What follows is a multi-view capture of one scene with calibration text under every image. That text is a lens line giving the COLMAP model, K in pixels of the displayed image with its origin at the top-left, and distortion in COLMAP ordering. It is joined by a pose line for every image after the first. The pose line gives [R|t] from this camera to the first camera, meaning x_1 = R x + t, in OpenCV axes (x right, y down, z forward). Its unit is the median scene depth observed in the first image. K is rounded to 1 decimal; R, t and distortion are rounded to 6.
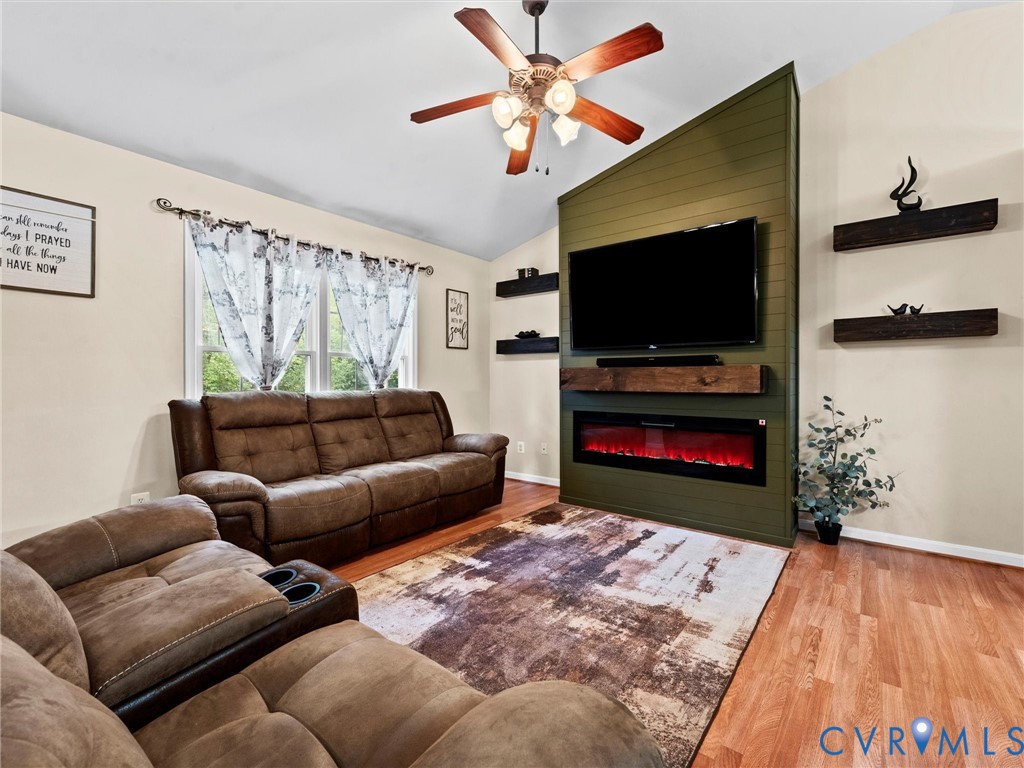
lens RADIAL K [[460.1, 0, 514.5], [0, 460.1, 382.5], [0, 0, 1]] dist [0.002647, -0.000963]
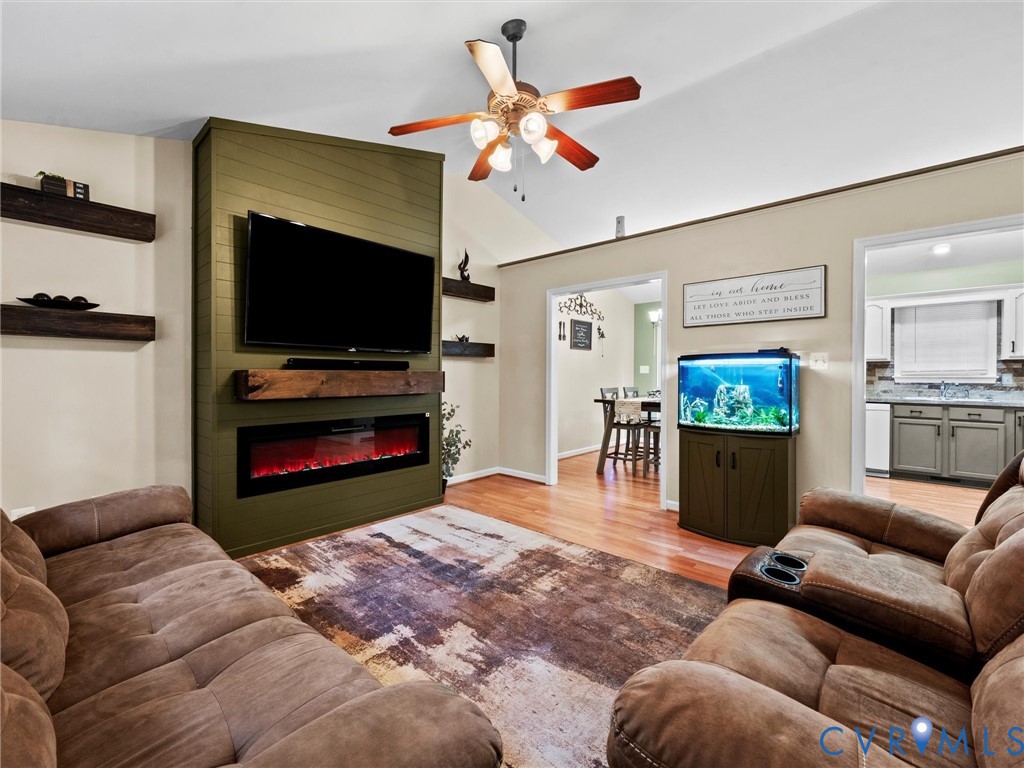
lens RADIAL K [[444.4, 0, 514.6], [0, 444.4, 378.1], [0, 0, 1]] dist [0.002840, 0.000034]
pose [[0.058889, -0.008698, 0.998227, -0.745263], [0.004265, 0.999955, 0.008462, -0.028682], [-0.998255, 0.003759, 0.058923, 0.722952]]
